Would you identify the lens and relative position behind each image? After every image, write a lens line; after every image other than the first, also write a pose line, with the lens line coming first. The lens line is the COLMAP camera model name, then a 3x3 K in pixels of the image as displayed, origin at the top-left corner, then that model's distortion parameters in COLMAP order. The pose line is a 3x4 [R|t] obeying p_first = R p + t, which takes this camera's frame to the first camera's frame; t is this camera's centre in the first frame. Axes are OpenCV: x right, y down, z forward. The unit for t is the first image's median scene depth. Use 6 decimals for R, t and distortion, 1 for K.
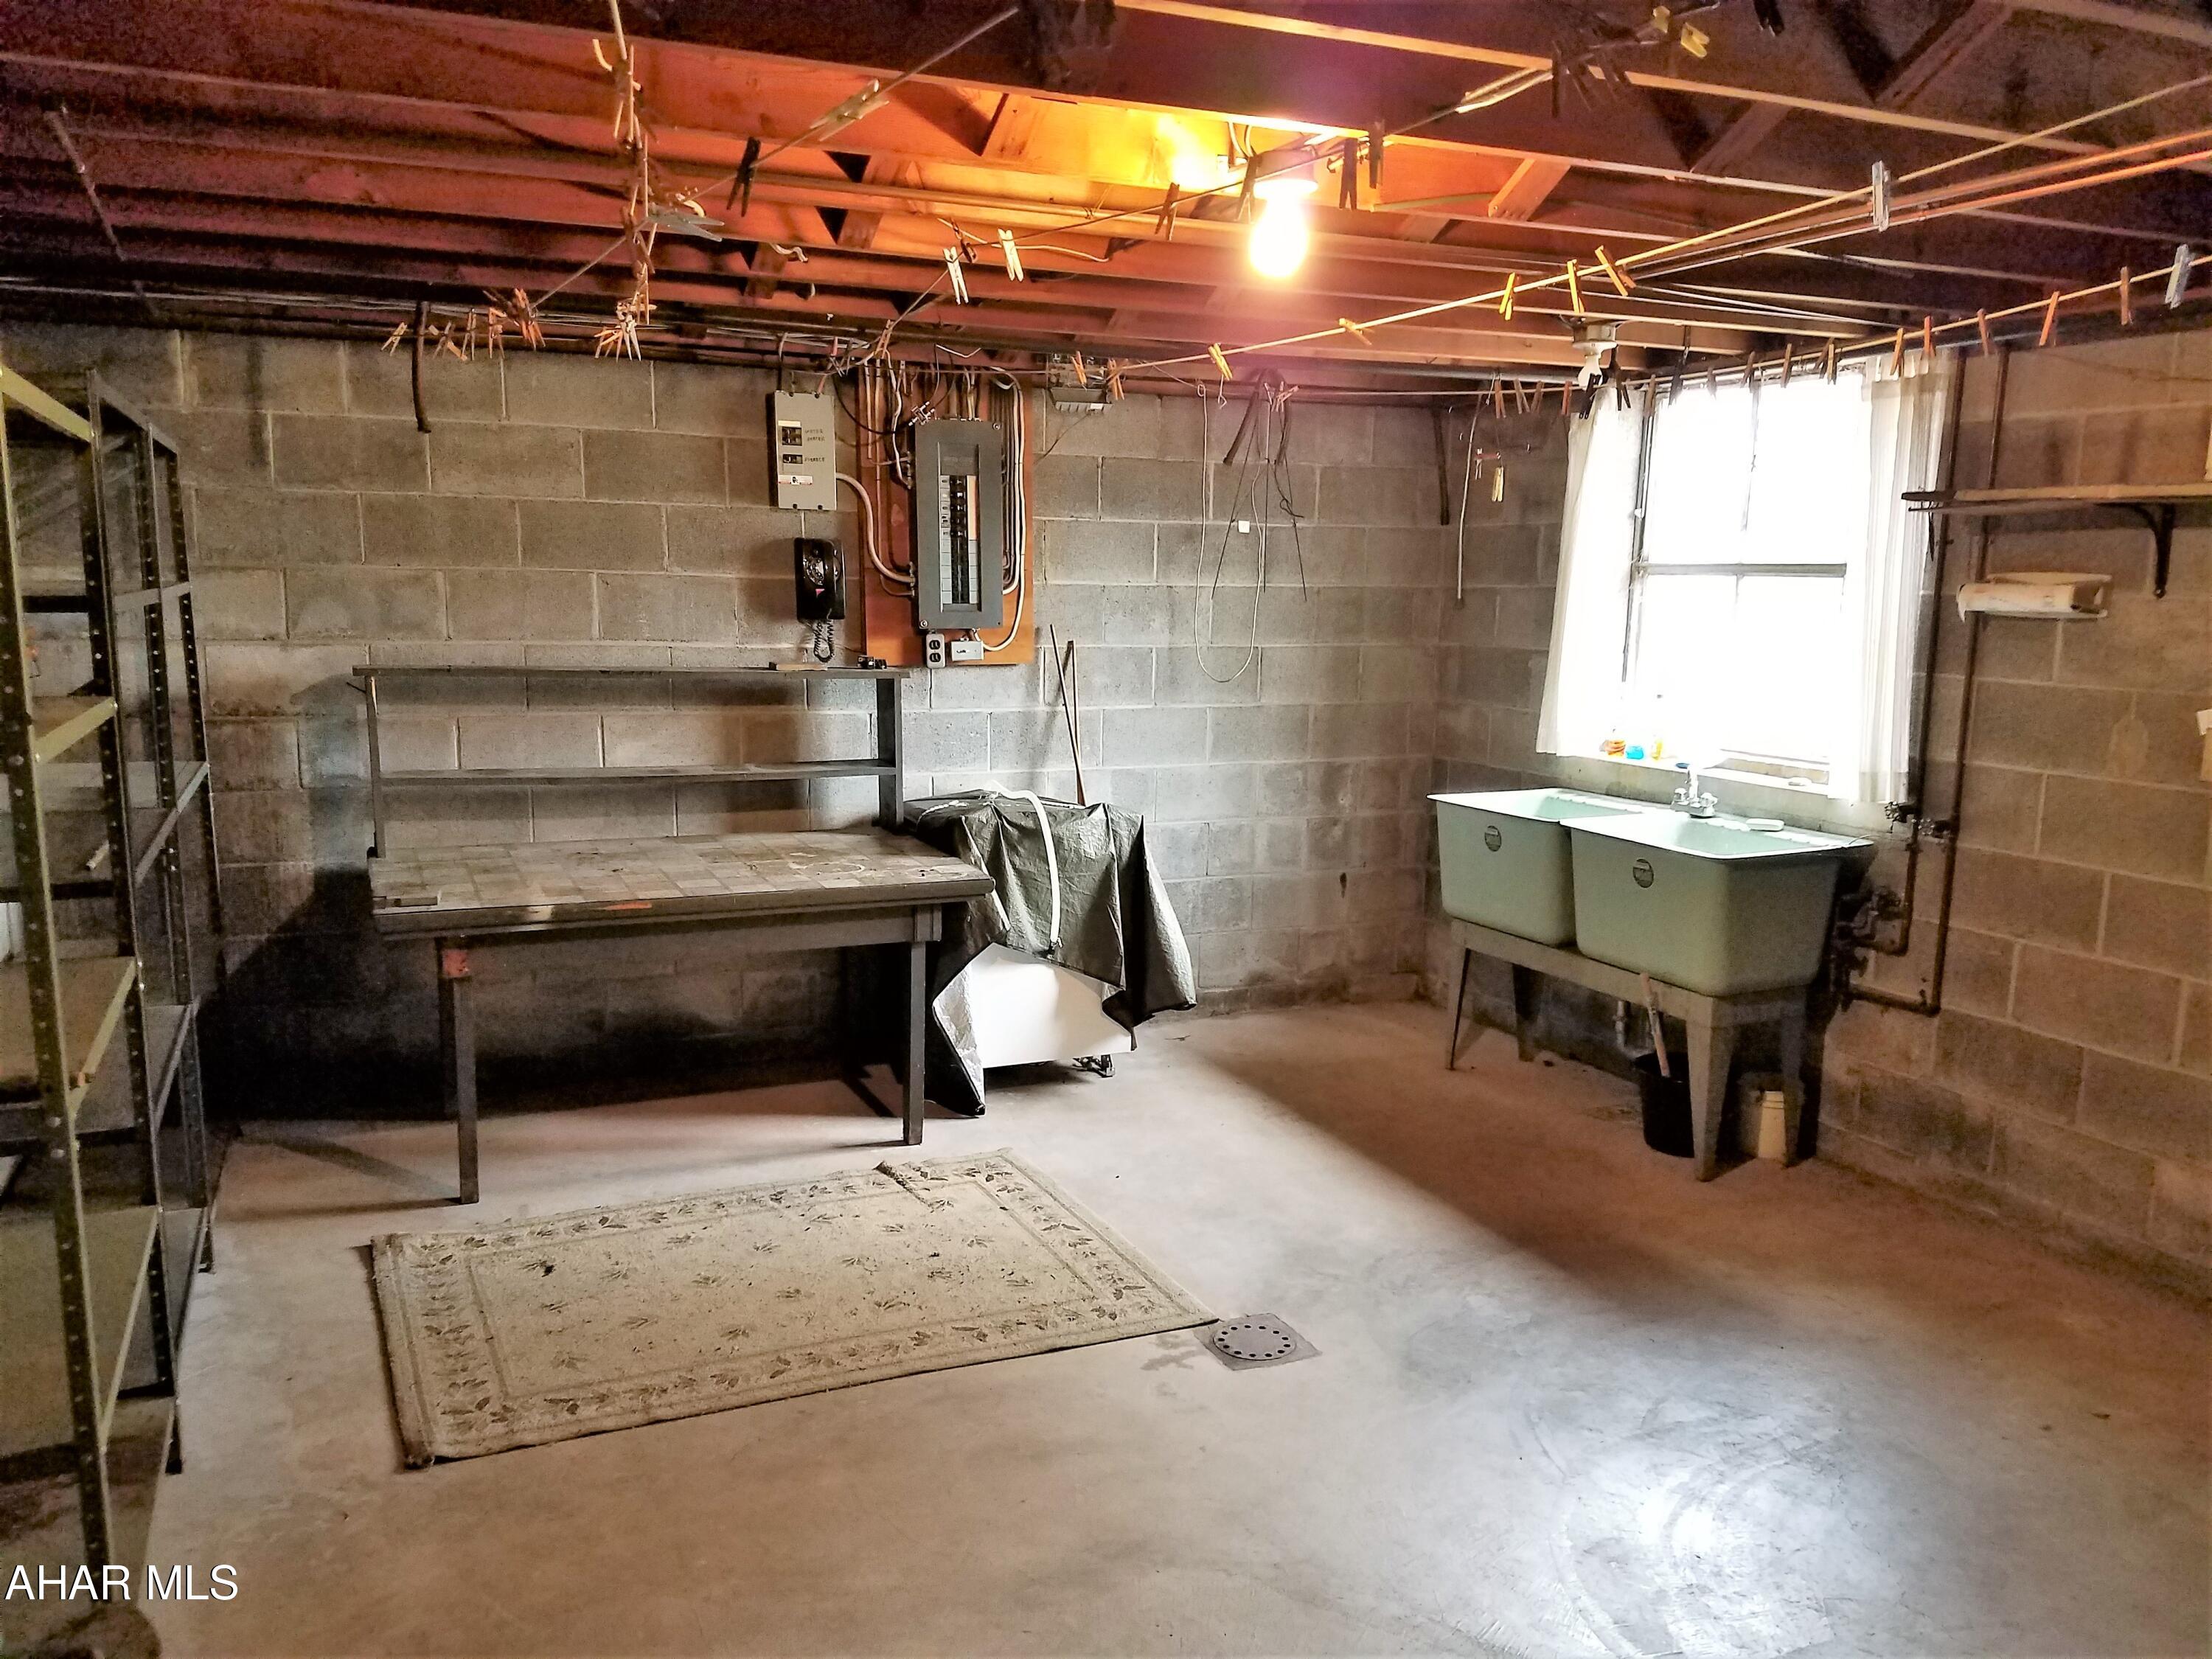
lens RADIAL K [[1673.2, 0, 1097.7], [0, 1673.2, 836.4], [0, 0, 1]] dist [0.077136, -0.001022]
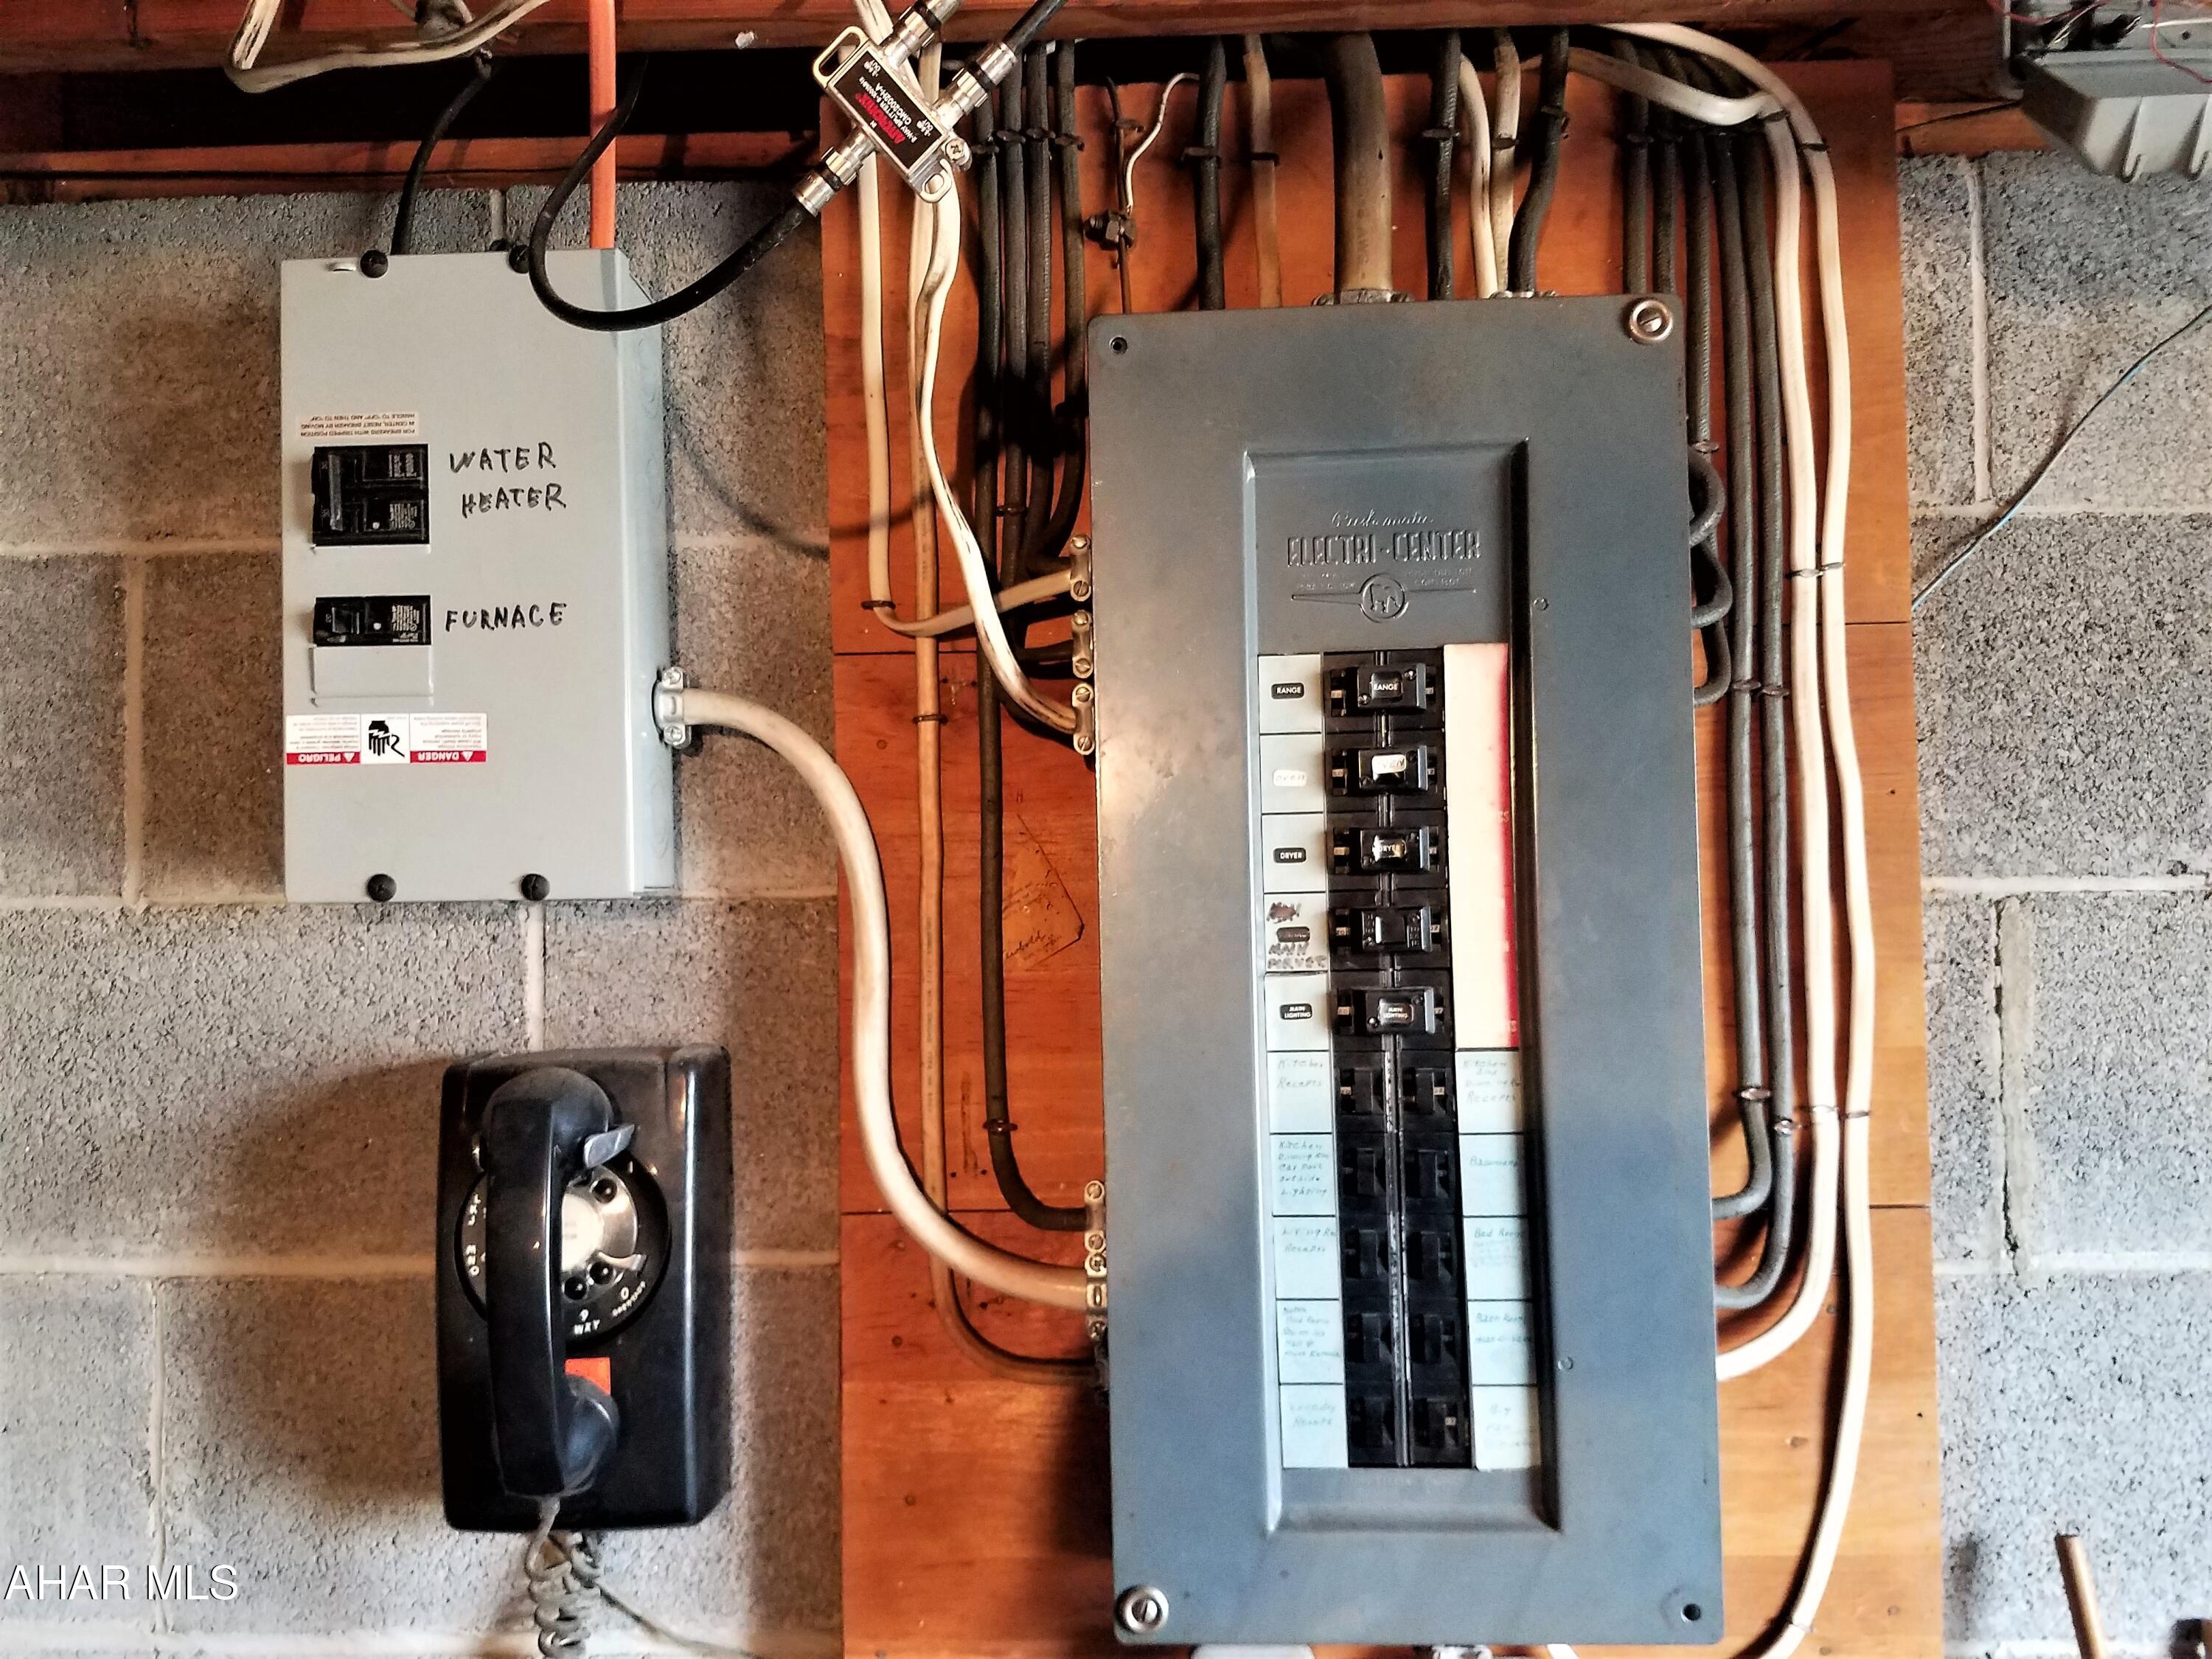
lens RADIAL K [[1673.2, 0, 1100.7], [0, 1673.2, 814.9], [0, 0, 1]] dist [0.077136, -0.001022]
pose [[0.886853, -0.037050, -0.460563, -0.034023], [-0.041931, 0.986213, -0.160078, -0.172622], [0.460145, 0.161278, 0.873073, 0.850589]]
